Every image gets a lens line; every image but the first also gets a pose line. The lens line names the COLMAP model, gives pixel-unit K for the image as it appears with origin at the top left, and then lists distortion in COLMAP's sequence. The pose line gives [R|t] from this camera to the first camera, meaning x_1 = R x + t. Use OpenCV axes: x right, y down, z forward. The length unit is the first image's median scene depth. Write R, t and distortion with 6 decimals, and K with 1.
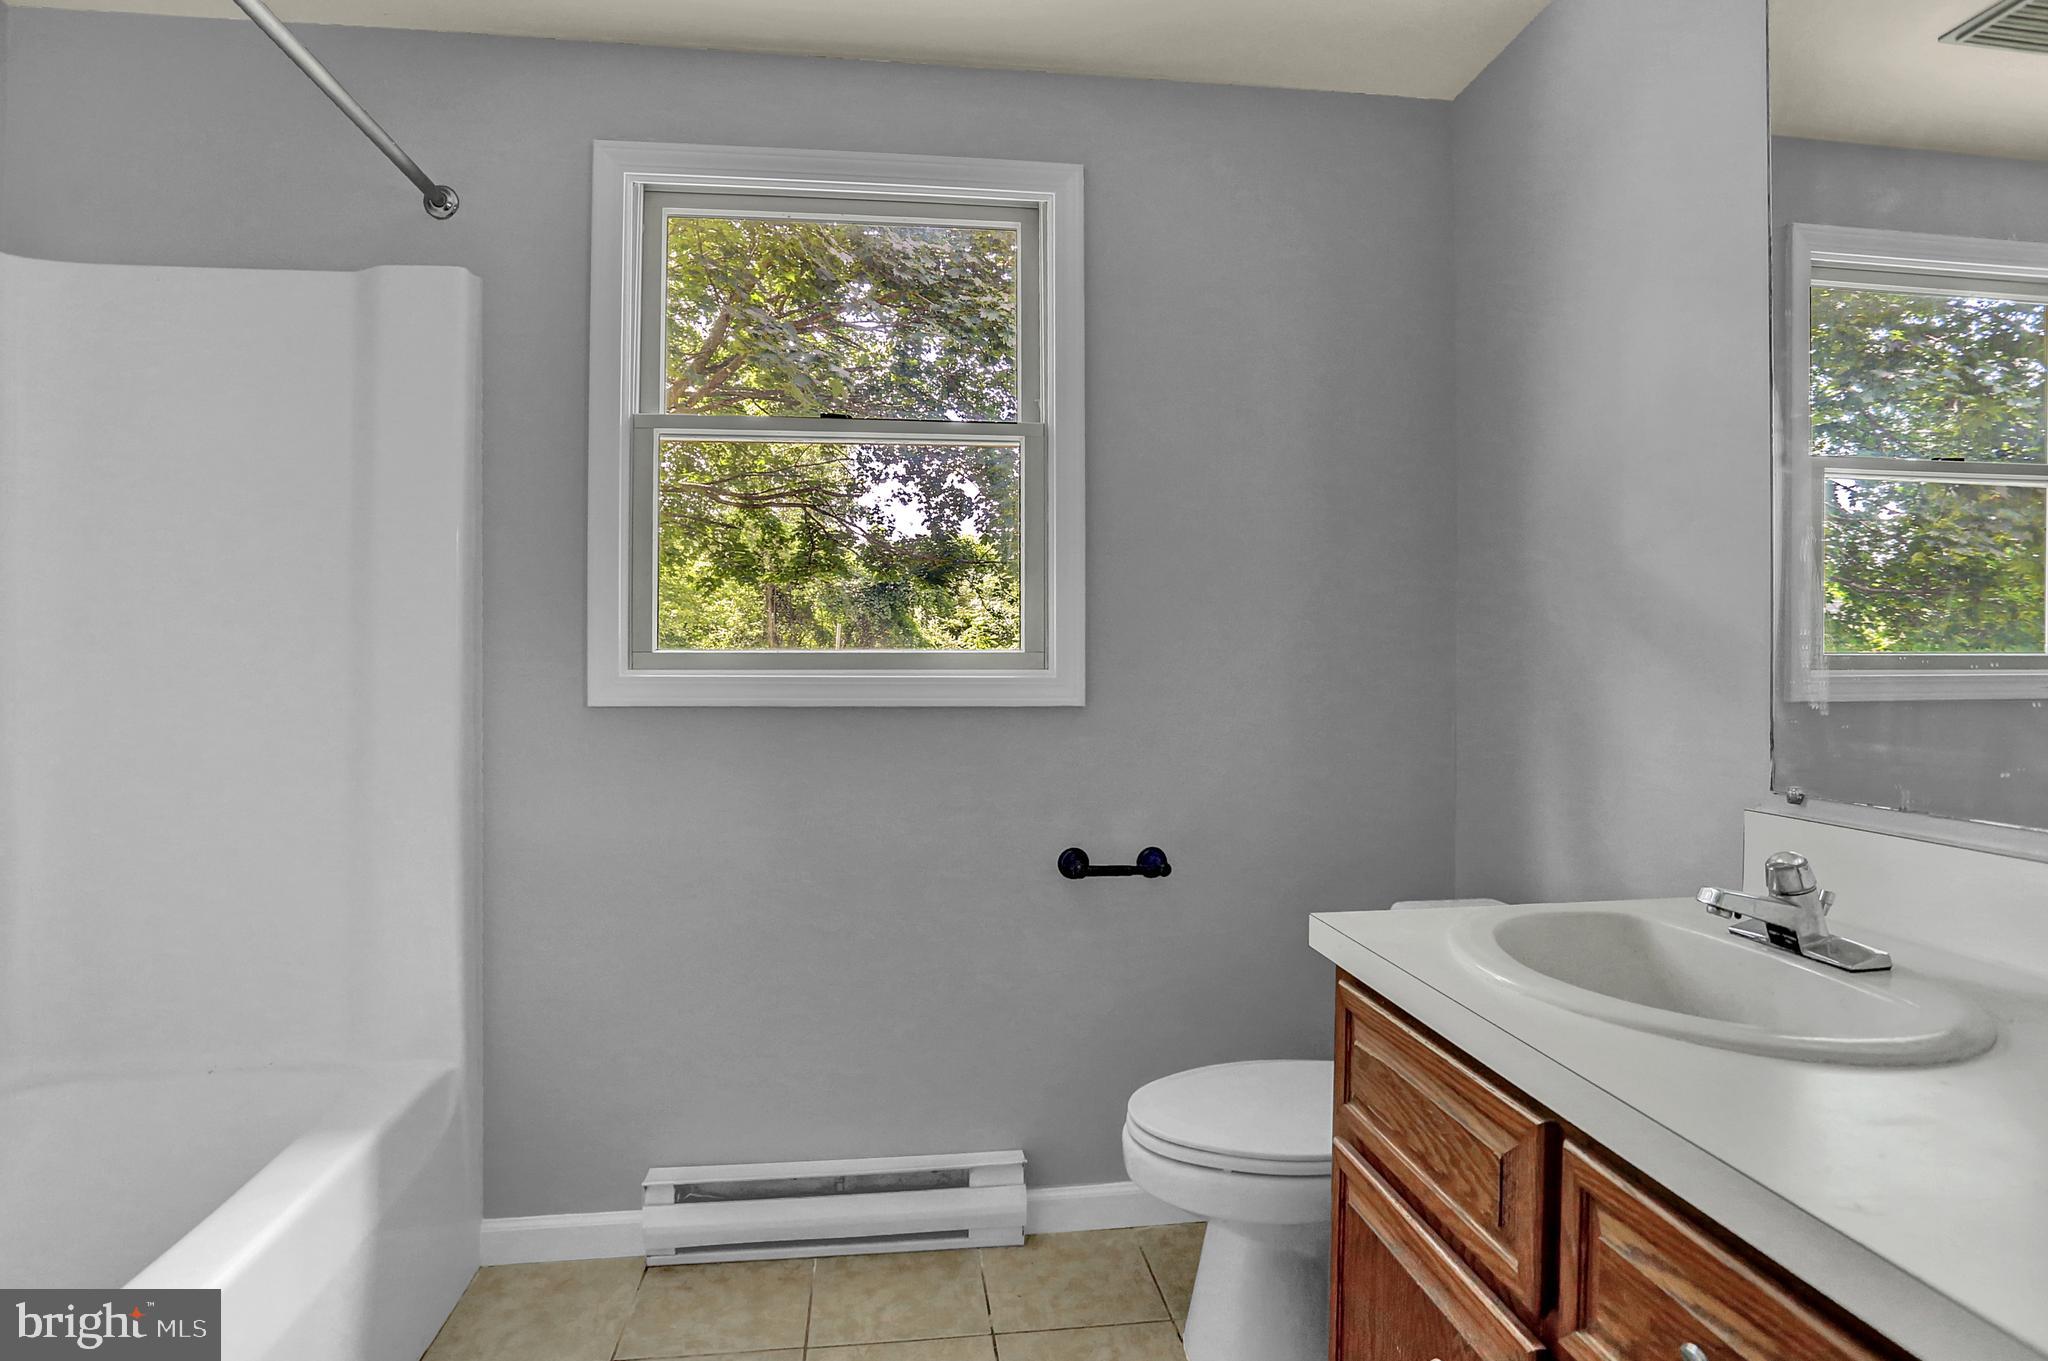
lens RADIAL K [[1022.7, 0, 1019.1], [0, 1022.7, 649.6], [0, 0, 1]] dist [-0.075288, 0.031807]
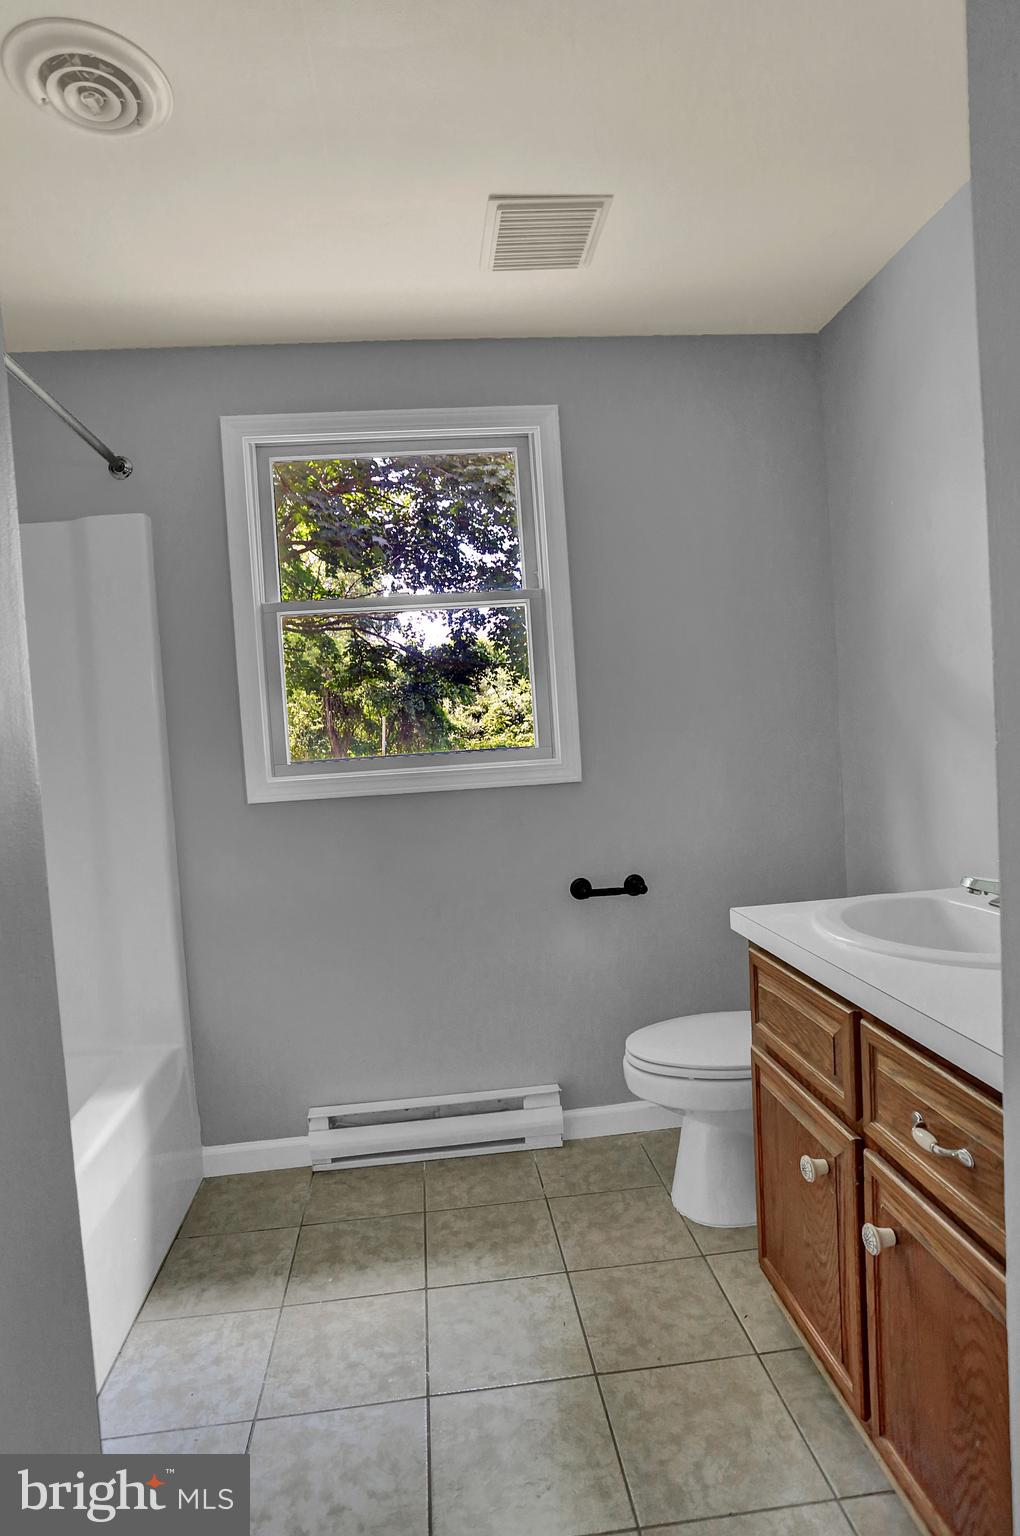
lens RADIAL K [[826.3, 0, 510.0], [0, 826.3, 768.0], [0, 0, 1]] dist [-0.058235, 0.000027]
pose [[0.997670, -0.063443, -0.025097, -0.007363], [0.064613, 0.996710, 0.048922, -0.028946], [0.021911, -0.050430, 0.998487, -0.185837]]
